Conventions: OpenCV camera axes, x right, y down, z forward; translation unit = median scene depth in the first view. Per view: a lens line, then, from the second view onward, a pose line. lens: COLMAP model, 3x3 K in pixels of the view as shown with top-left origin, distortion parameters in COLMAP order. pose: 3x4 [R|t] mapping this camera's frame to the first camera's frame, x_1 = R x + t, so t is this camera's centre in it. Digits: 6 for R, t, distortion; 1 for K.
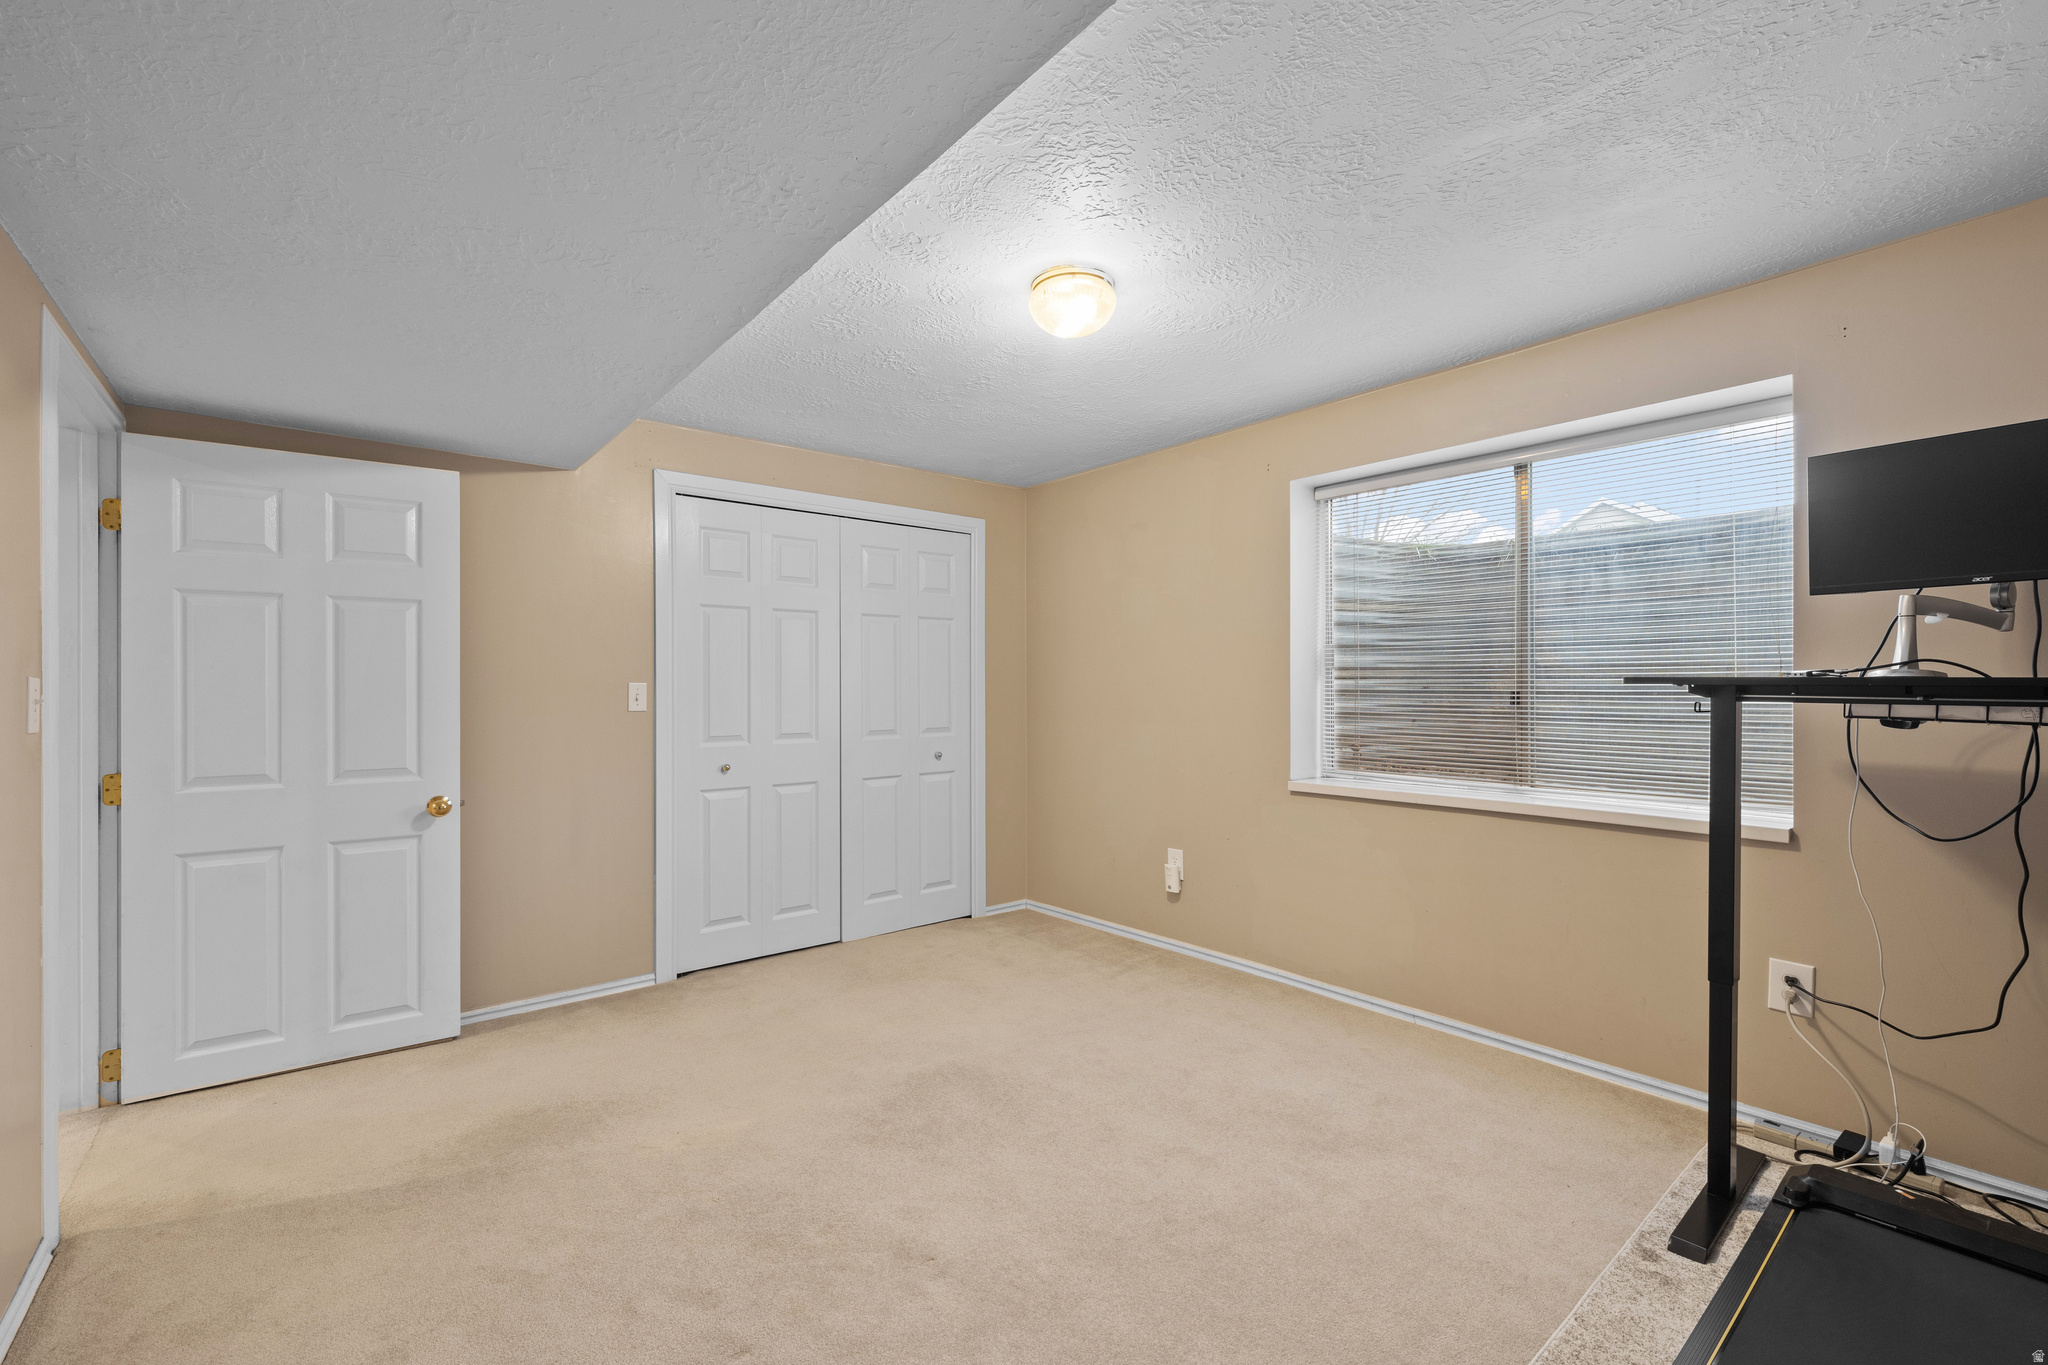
lens RADIAL K [[863.3, 0, 1016.4], [0, 863.3, 683.0], [0, 0, 1]] dist [0.002284, 0.000102]
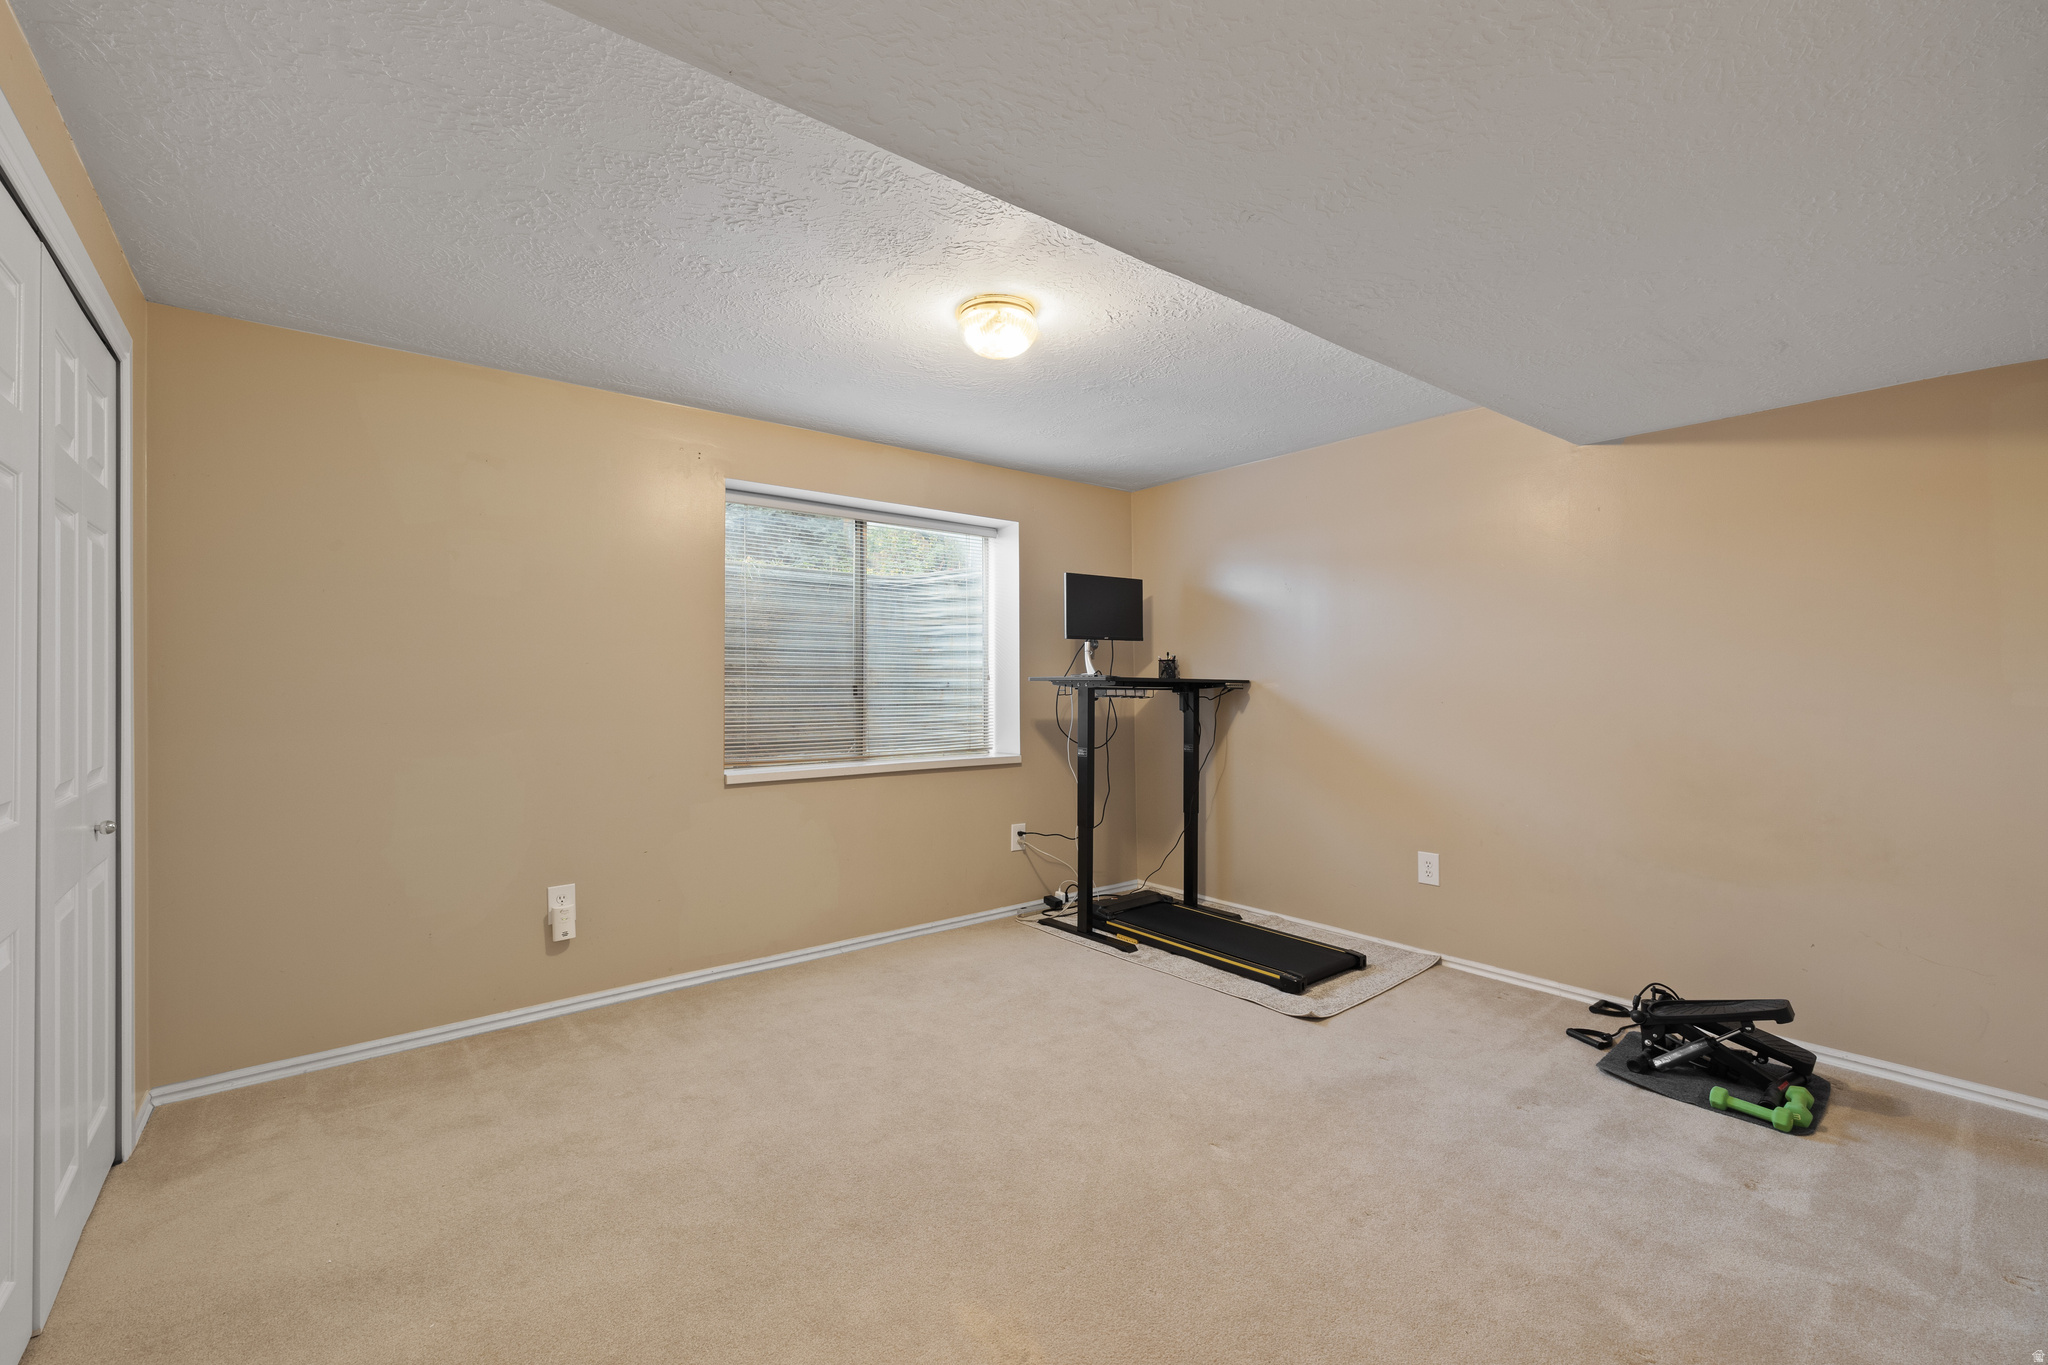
lens RADIAL K [[863.3, 0, 1015.5], [0, 863.3, 681.7], [0, 0, 1]] dist [0.002284, 0.000102]
pose [[0.011950, 0.002700, 0.999925, -0.753220], [-0.004718, 0.999985, -0.002644, 0.005466], [-0.999917, -0.004686, 0.011962, 0.710689]]
